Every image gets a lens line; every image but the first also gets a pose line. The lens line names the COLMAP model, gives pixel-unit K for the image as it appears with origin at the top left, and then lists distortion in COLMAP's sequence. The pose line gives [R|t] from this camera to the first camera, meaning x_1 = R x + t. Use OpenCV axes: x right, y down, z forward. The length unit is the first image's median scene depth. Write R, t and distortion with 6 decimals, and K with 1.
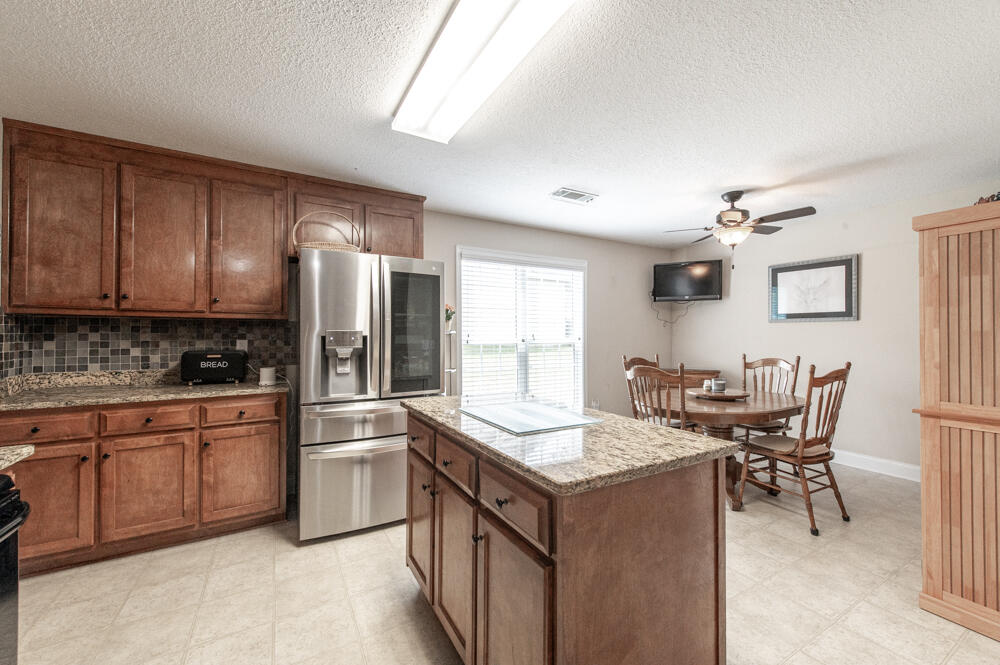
lens RADIAL K [[396.2, 0, 492.8], [0, 396.2, 333.0], [0, 0, 1]] dist [0.002985, -0.000748]
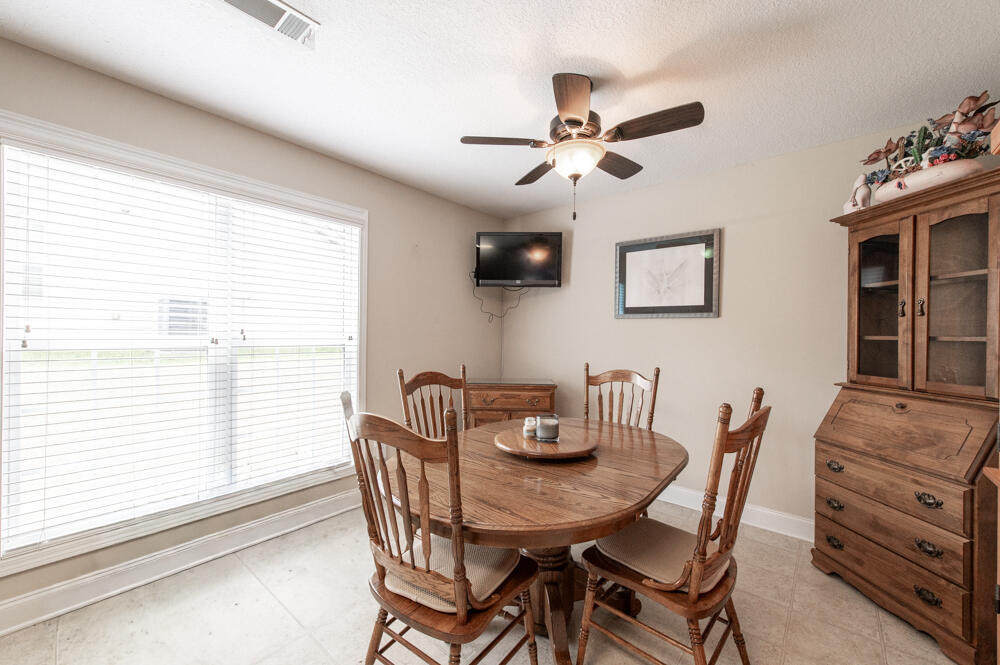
lens RADIAL K [[396.2, 0, 503.6], [0, 396.2, 333.6], [0, 0, 1]] dist [0.002985, -0.000748]
pose [[0.932943, 0.013033, 0.359788, 0.257360], [-0.015088, 0.999882, 0.002903, 0.003029], [-0.359708, -0.008137, 0.933029, 0.421170]]
